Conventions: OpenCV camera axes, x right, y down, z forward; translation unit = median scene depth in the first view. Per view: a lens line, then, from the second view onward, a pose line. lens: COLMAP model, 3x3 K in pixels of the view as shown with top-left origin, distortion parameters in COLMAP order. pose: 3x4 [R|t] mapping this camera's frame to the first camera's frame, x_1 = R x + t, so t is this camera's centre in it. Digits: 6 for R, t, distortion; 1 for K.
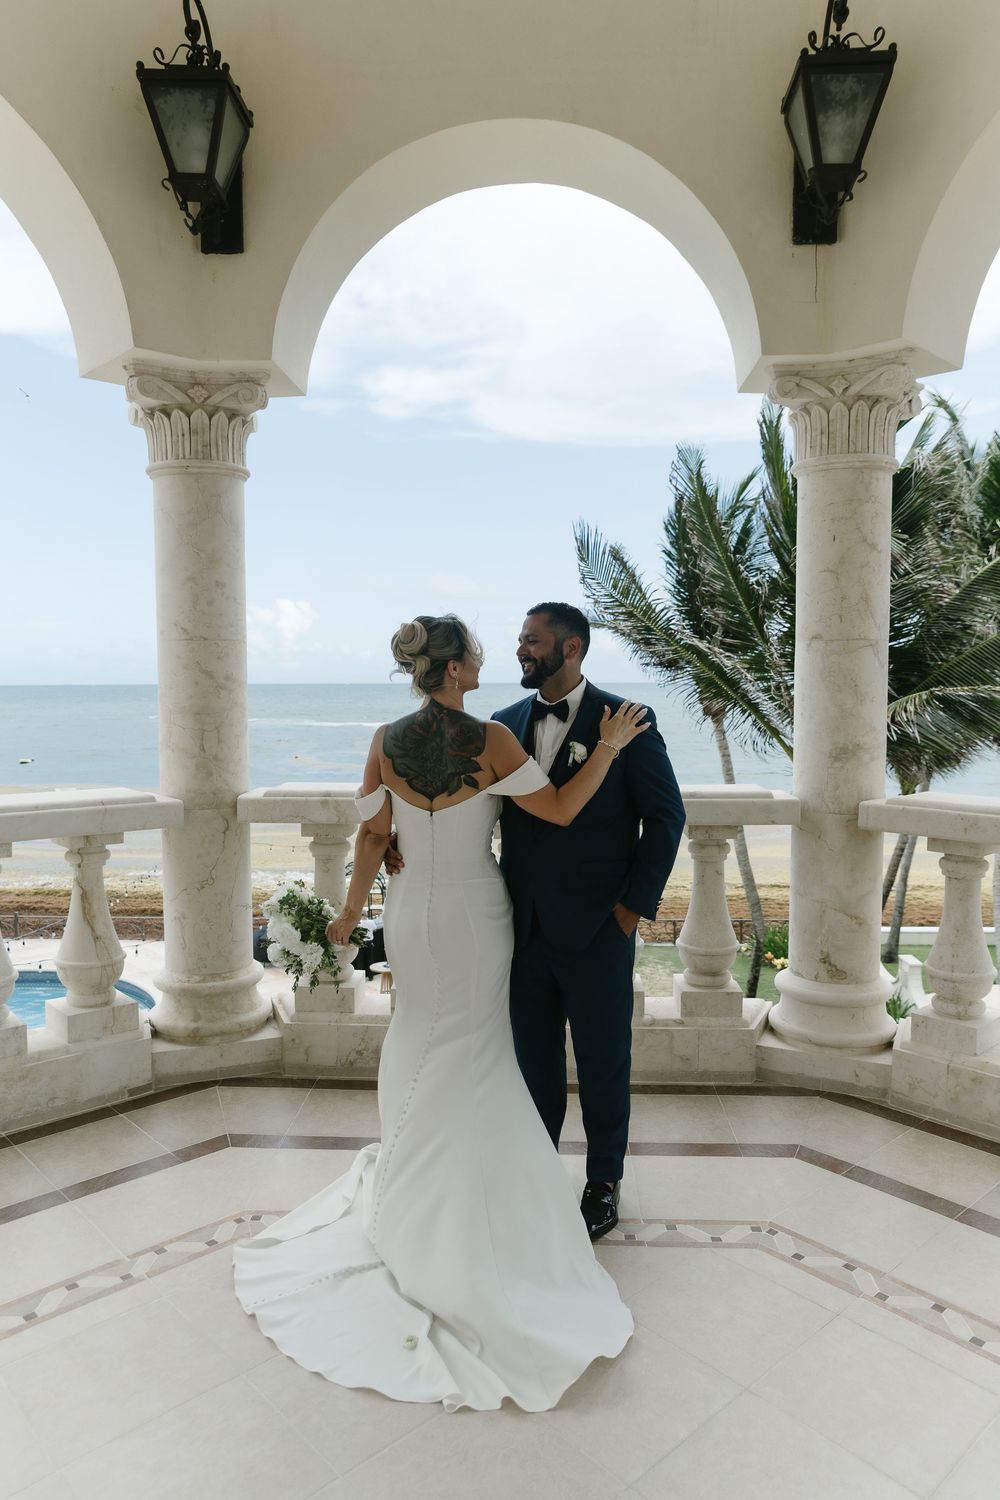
lens RADIAL K [[1055.5, 0, 504.1], [0, 1055.5, 751.0], [0, 0, 1]] dist [-0.019371, 0.019406]
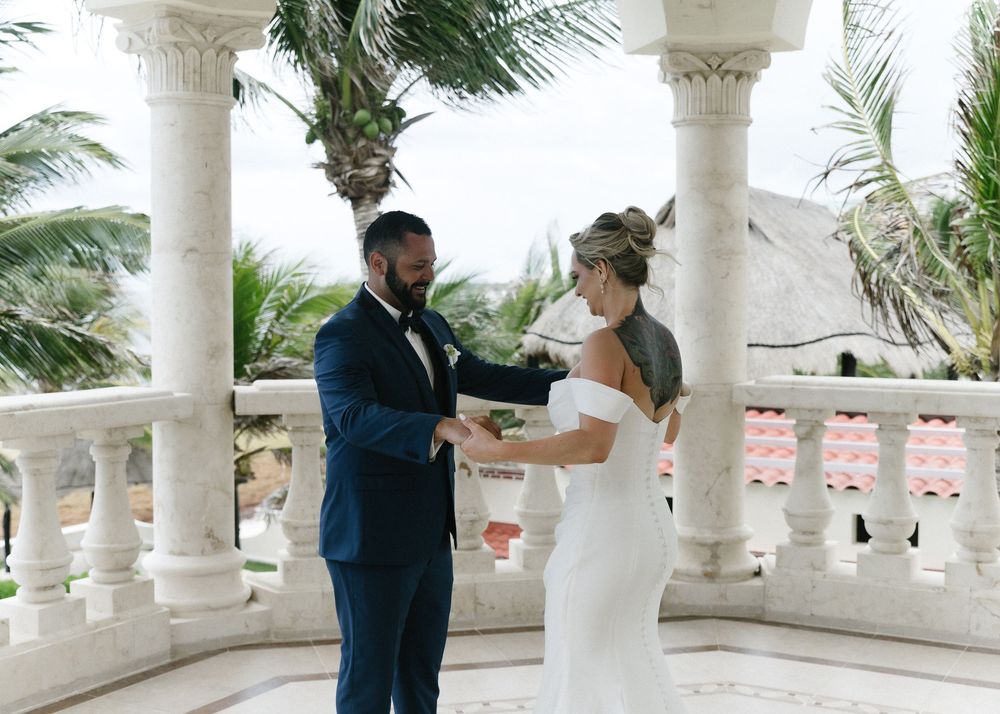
lens RADIAL K [[1354.6, 0, 497.0], [0, 1354.6, 361.3], [0, 0, 1]] dist [-0.042050, 0.000000]
pose [[0.456530, -0.047489, 0.888440, -0.847127], [0.063332, 0.997776, 0.020790, 0.001624], [-0.887451, 0.046776, 0.458522, 0.052147]]
